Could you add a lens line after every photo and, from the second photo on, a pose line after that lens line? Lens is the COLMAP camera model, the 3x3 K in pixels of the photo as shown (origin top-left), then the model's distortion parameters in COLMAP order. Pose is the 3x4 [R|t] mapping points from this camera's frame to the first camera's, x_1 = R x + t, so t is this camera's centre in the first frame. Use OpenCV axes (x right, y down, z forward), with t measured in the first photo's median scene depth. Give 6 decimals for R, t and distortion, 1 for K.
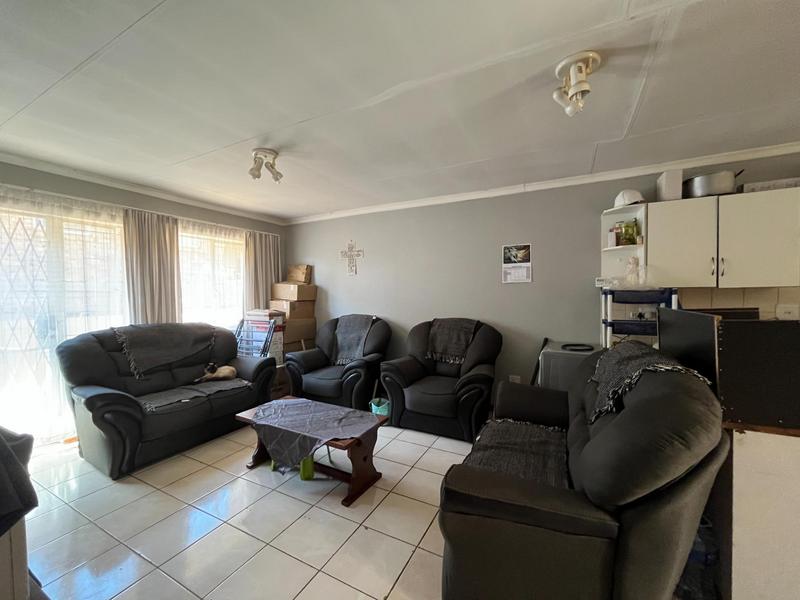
lens RADIAL K [[322.6, 0, 402.1], [0, 322.6, 298.0], [0, 0, 1]] dist [-0.001036, -0.000080]
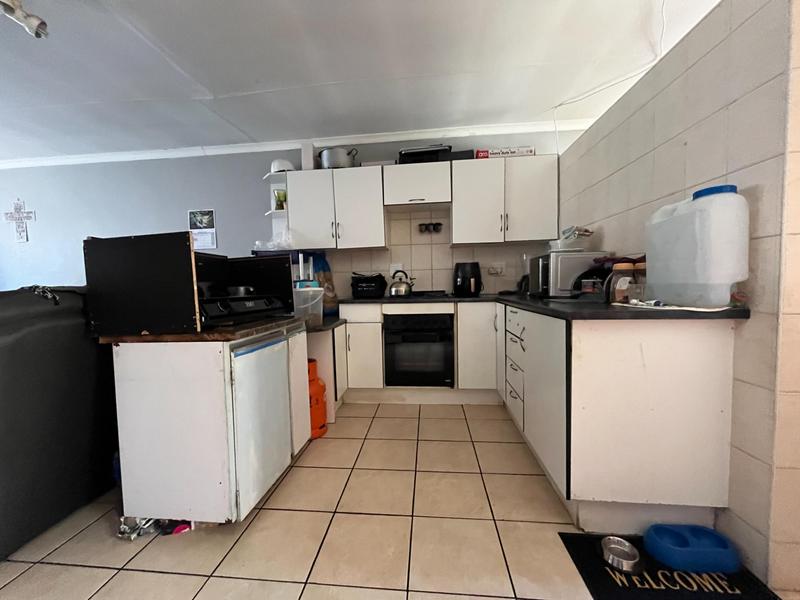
lens RADIAL K [[324.5, 0, 398.1], [0, 324.5, 300.8], [0, 0, 1]] dist [-0.006235, -0.000356]
pose [[0.930038, -0.032535, 0.366021, 0.659238], [0.021803, 0.999204, 0.033418, 0.107256], [-0.366817, -0.023099, 0.930006, -0.152841]]
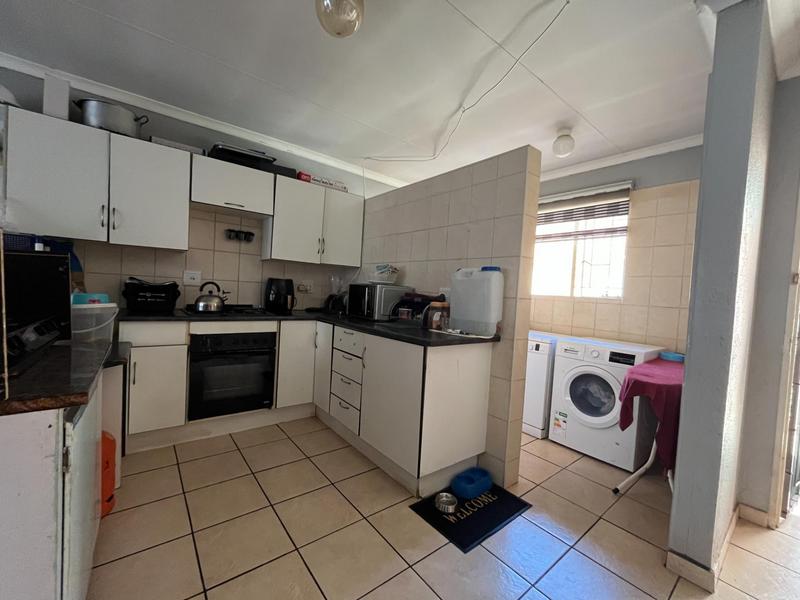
lens RADIAL K [[324.5, 0, 398.1], [0, 324.5, 300.8], [0, 0, 1]] dist [-0.006235, -0.000356]
pose [[0.413005, 0.003464, 0.910722, 0.463919], [-0.045472, 0.998824, 0.016823, 0.060991], [-0.909593, -0.048360, 0.412676, -0.031723]]
